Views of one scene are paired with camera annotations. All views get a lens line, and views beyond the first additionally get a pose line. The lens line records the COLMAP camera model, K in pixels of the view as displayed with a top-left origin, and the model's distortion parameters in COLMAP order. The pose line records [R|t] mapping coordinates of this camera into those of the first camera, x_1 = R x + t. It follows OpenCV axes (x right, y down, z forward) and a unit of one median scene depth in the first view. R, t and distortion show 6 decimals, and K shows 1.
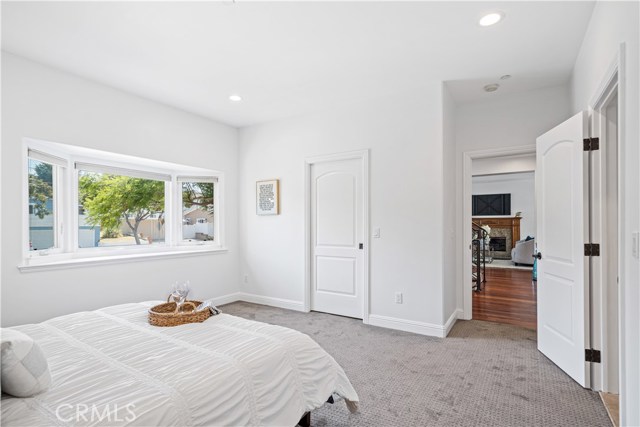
lens RADIAL K [[324.8, 0, 315.3], [0, 324.8, 222.0], [0, 0, 1]] dist [-0.000723, -0.000060]
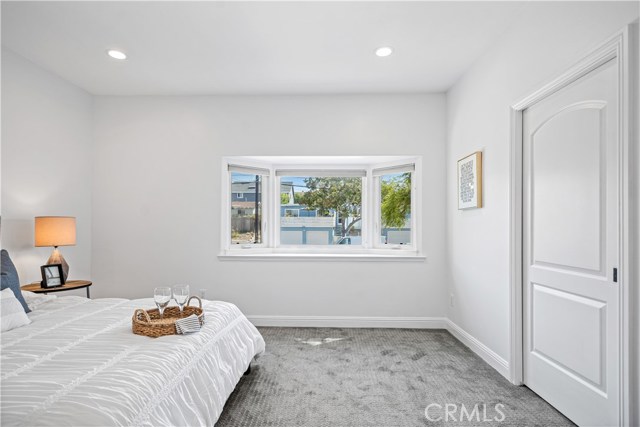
lens RADIAL K [[320.6, 0, 310.2], [0, 320.6, 225.3], [0, 0, 1]] dist [-0.001181, -0.000062]
pose [[0.514856, -0.001248, -0.857276, 0.259155], [0.002346, 0.999997, -0.000047, 0.010594], [0.857273, -0.001987, 0.514858, 0.431287]]
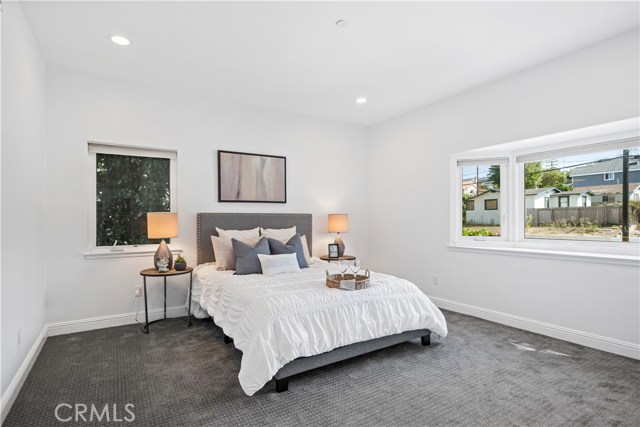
lens RADIAL K [[324.8, 0, 315.3], [0, 324.8, 222.0], [0, 0, 1]] dist [-0.000723, -0.000060]
pose [[-0.424817, 0.009711, -0.905227, 0.422228], [0.013267, 0.999902, 0.004500, 0.012083], [0.905182, -0.010098, -0.424904, 0.716820]]
